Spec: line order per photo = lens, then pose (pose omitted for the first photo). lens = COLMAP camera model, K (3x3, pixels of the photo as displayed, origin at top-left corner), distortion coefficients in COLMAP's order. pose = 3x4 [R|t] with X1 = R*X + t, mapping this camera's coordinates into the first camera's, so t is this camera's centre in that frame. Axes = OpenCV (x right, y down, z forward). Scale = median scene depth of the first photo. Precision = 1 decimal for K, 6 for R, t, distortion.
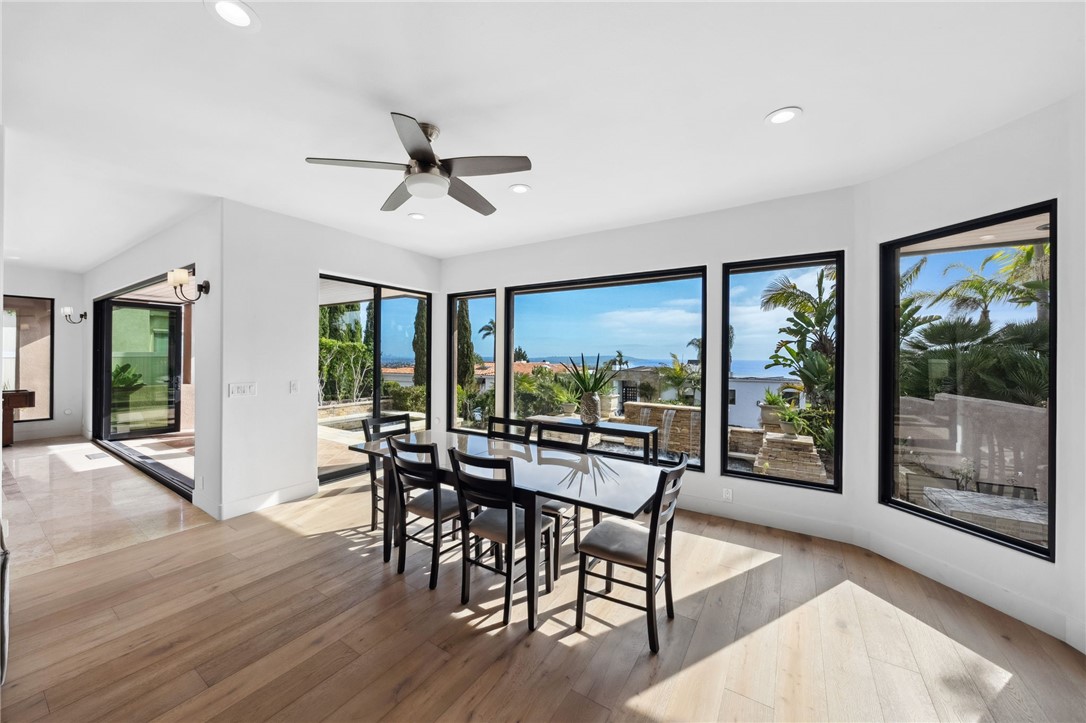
lens RADIAL K [[403.9, 0, 523.4], [0, 403.9, 355.3], [0, 0, 1]] dist [-0.001734, -0.000051]
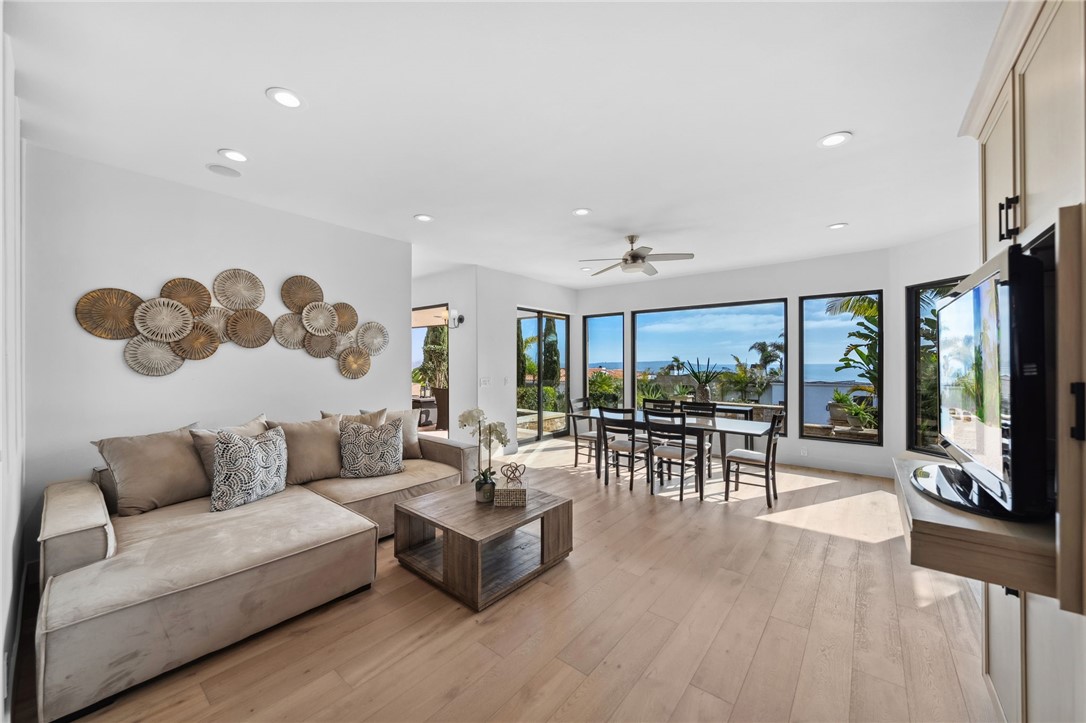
lens RADIAL K [[403.9, 0, 536.7], [0, 403.9, 364.1], [0, 0, 1]] dist [-0.001734, -0.000051]
pose [[0.995051, -0.008821, -0.098975, -0.068512], [0.009456, 0.999938, 0.005950, 0.000881], [0.098917, -0.006856, 0.995072, -0.122053]]
